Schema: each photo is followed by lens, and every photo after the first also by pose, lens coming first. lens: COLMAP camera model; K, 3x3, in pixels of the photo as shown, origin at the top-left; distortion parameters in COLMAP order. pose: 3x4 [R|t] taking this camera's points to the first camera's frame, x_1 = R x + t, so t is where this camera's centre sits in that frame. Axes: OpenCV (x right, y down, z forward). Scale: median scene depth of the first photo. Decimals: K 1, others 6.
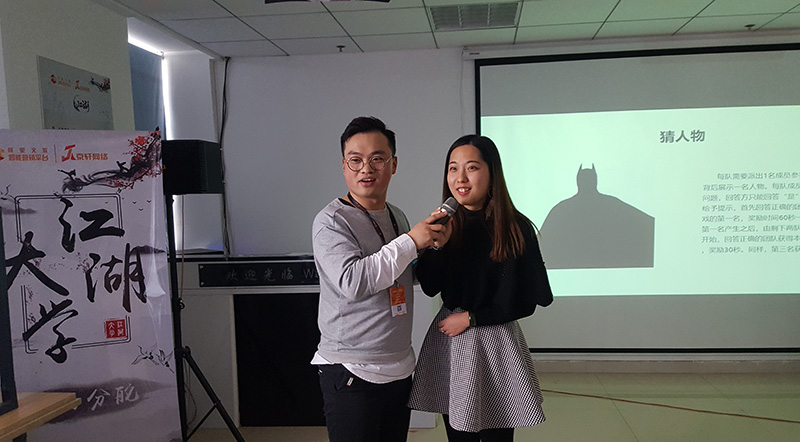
lens RADIAL K [[589.5, 0, 431.9], [0, 589.5, 247.2], [0, 0, 1]] dist [0.084068, -0.078185]
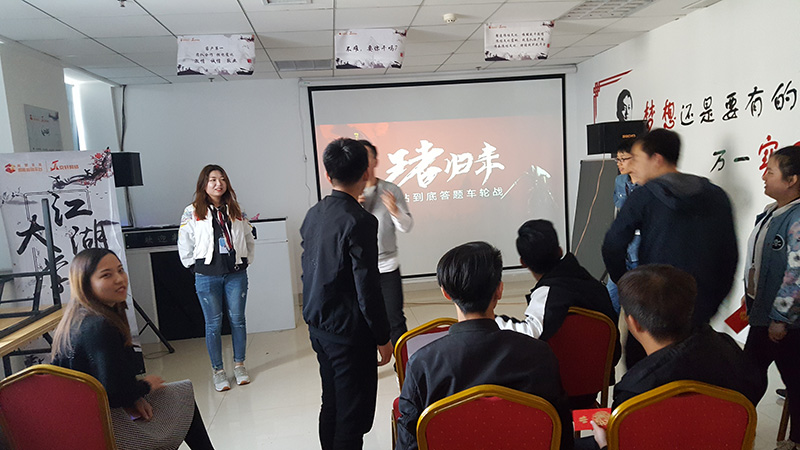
lens RADIAL K [[589.5, 0, 403.3], [0, 589.5, 227.1], [0, 0, 1]] dist [0.084068, -0.078185]
pose [[0.978771, -0.058702, 0.196371, -0.007693], [0.056886, 0.998270, 0.014882, 0.038850], [-0.196905, -0.003396, 0.980417, -0.769147]]
